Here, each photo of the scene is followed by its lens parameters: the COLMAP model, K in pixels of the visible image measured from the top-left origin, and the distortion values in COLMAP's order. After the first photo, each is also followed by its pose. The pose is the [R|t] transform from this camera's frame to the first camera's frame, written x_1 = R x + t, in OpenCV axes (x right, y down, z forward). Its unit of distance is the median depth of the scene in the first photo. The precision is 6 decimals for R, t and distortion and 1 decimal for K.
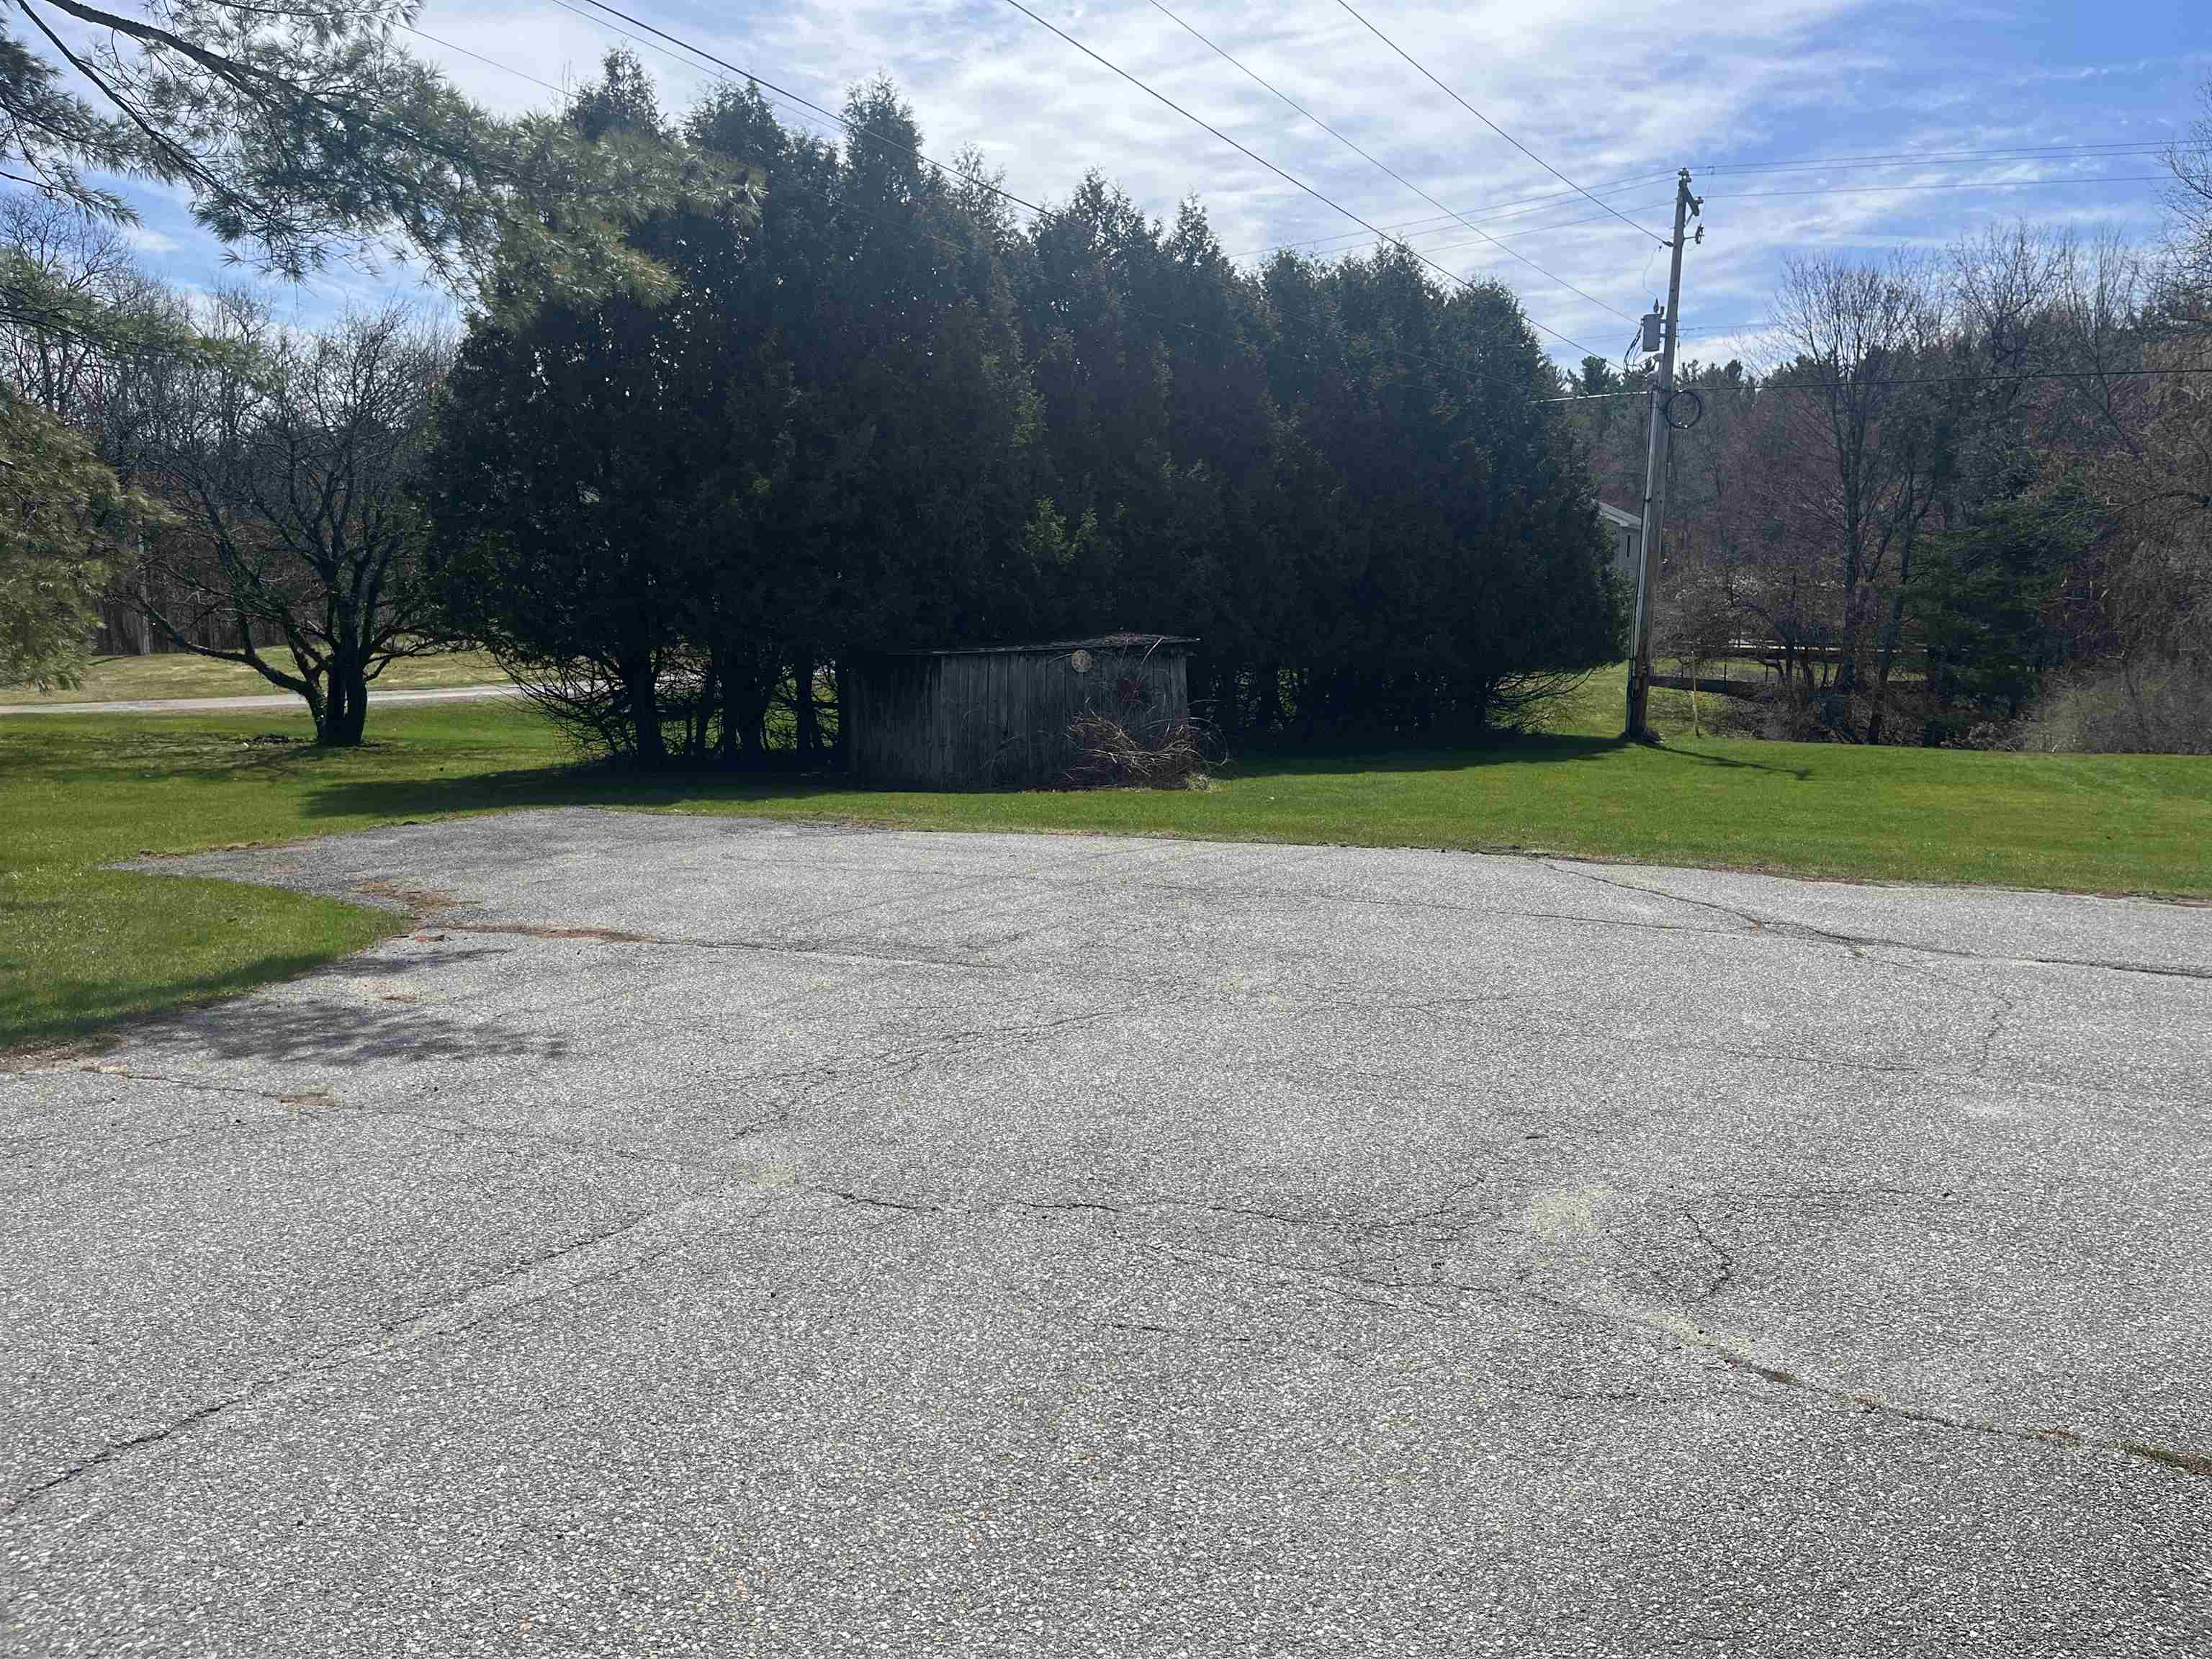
lens RADIAL K [[1672.1, 0, 1106.0], [0, 1672.1, 829.5], [0, 0, 1]] dist [0.068917, -0.085432]
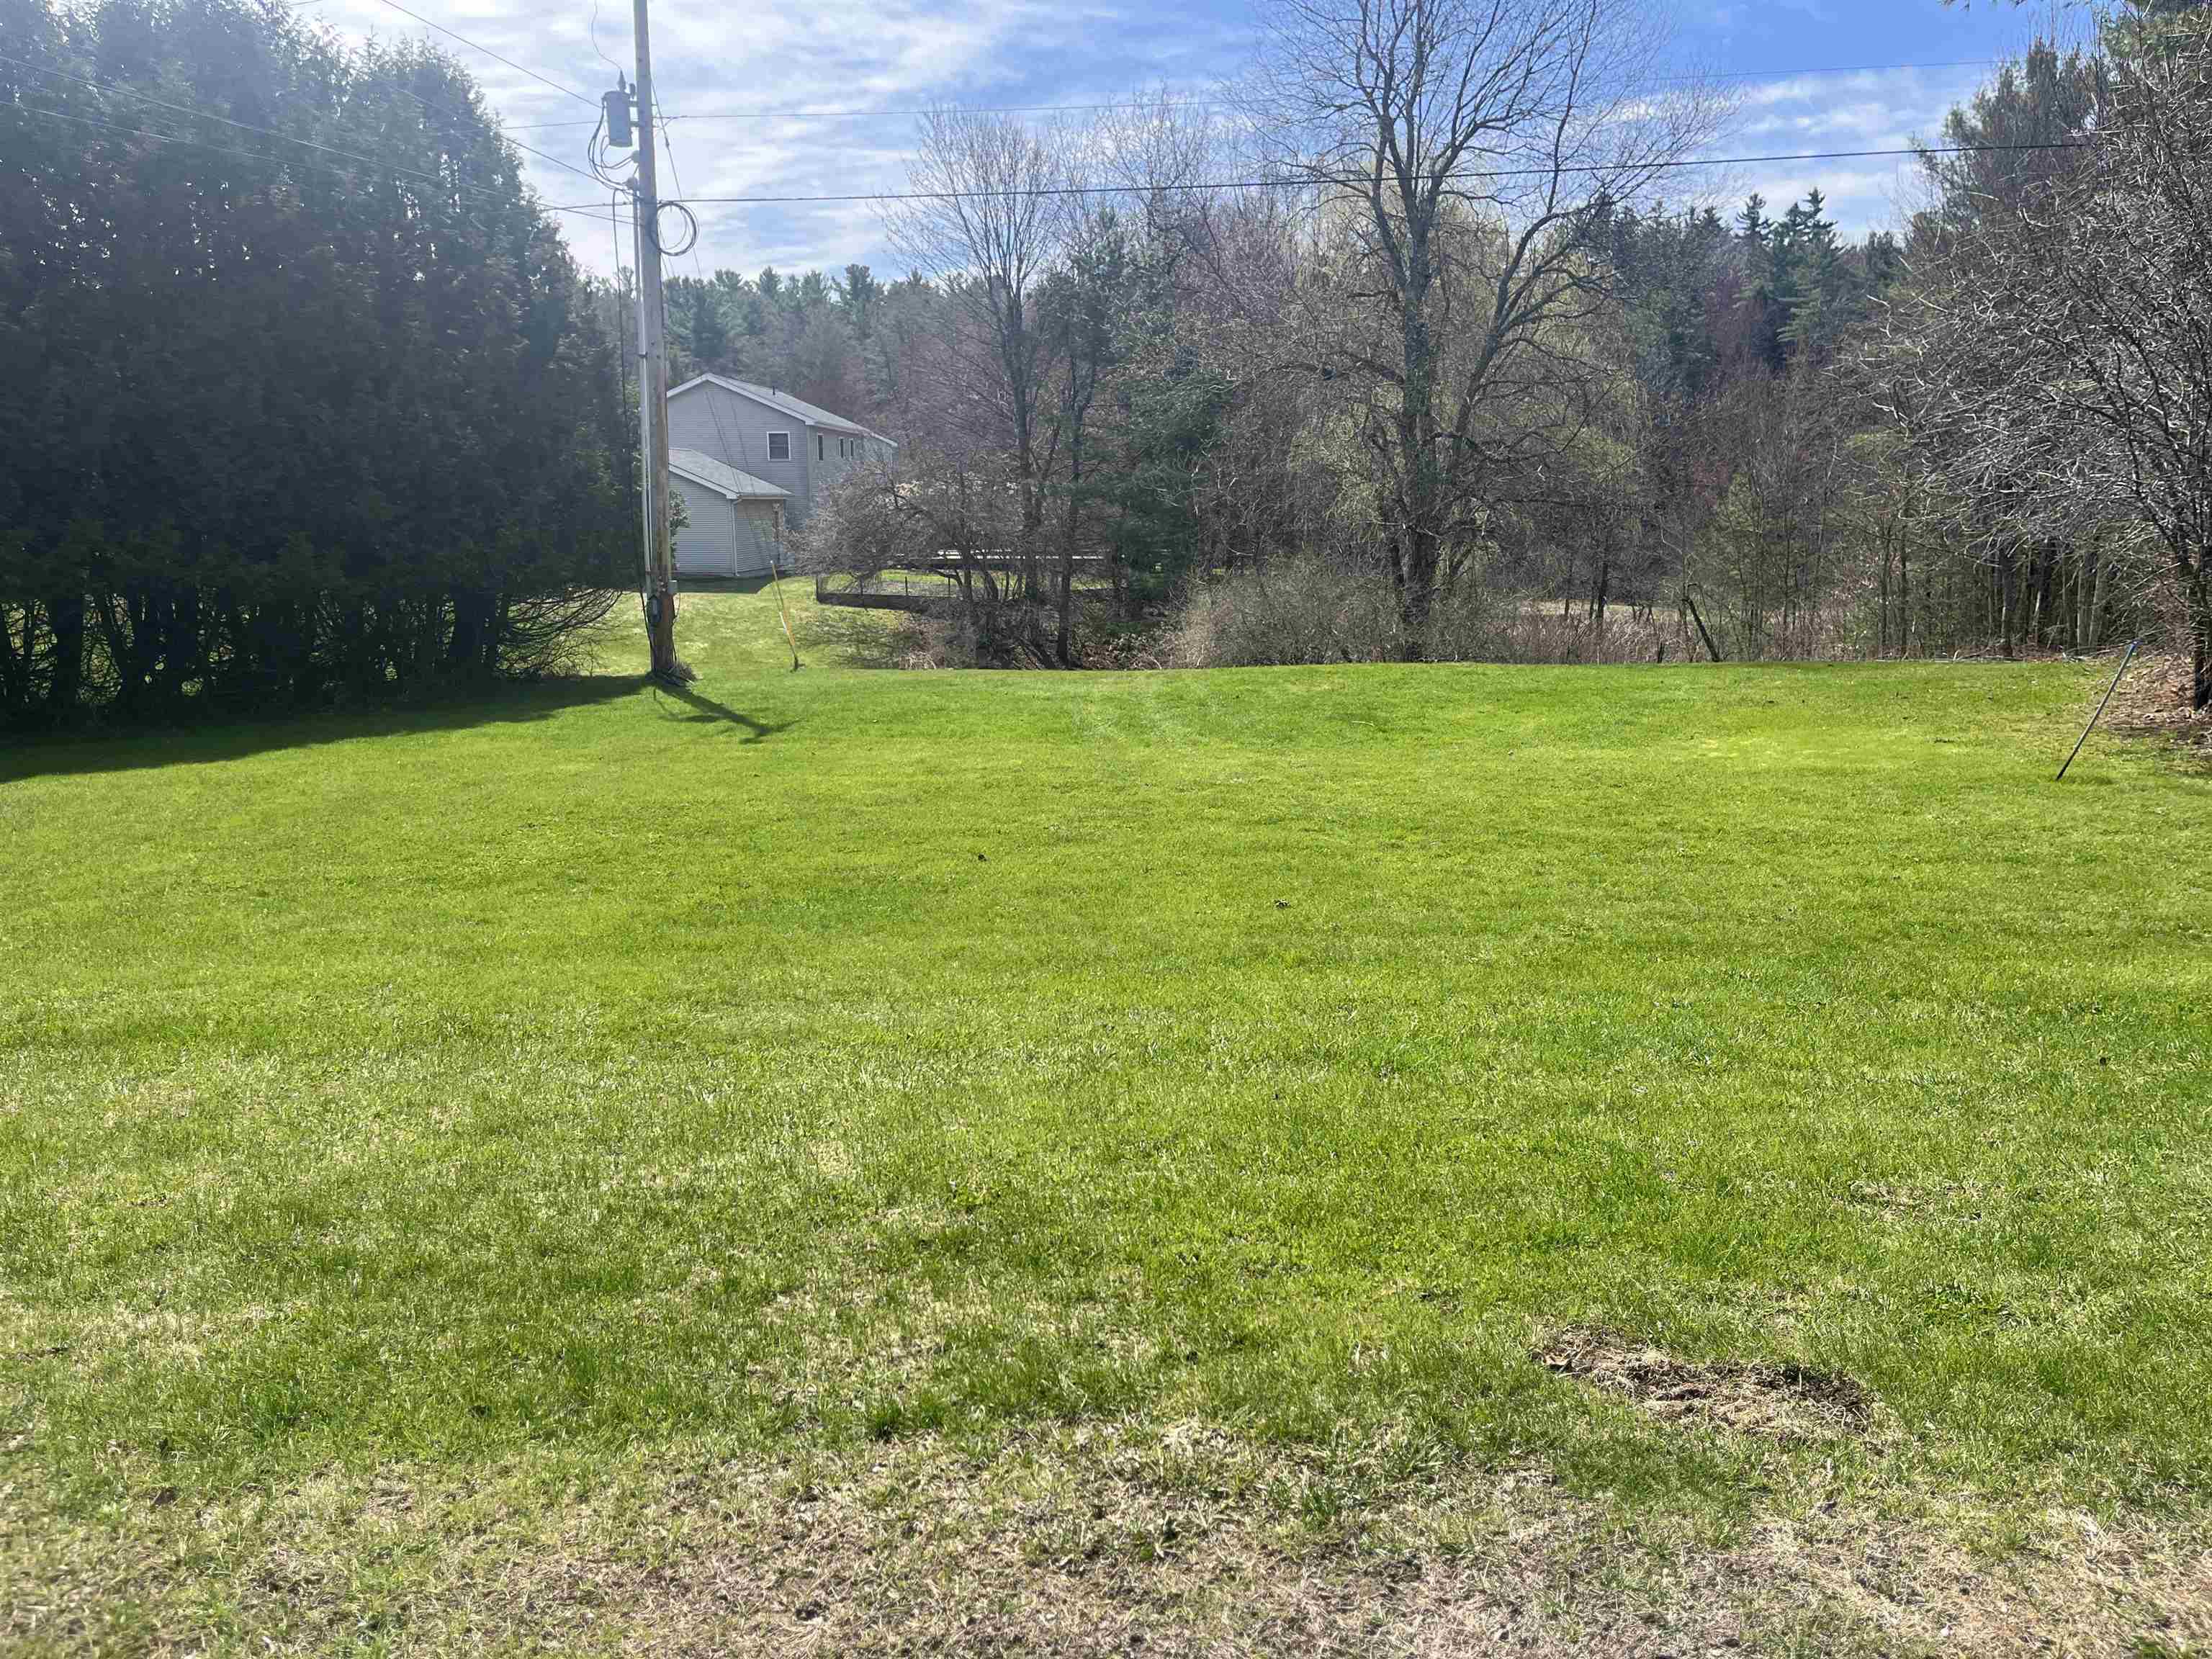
lens RADIAL K [[1670.3, 0, 1106.0], [0, 1670.3, 829.5], [0, 0, 1]] dist [-0.024411, -0.083497]
pose [[0.924091, -0.089464, 0.371553, 0.138460], [0.072244, 0.995578, 0.060041, -0.012066], [-0.375281, -0.028640, 0.926468, 0.160596]]
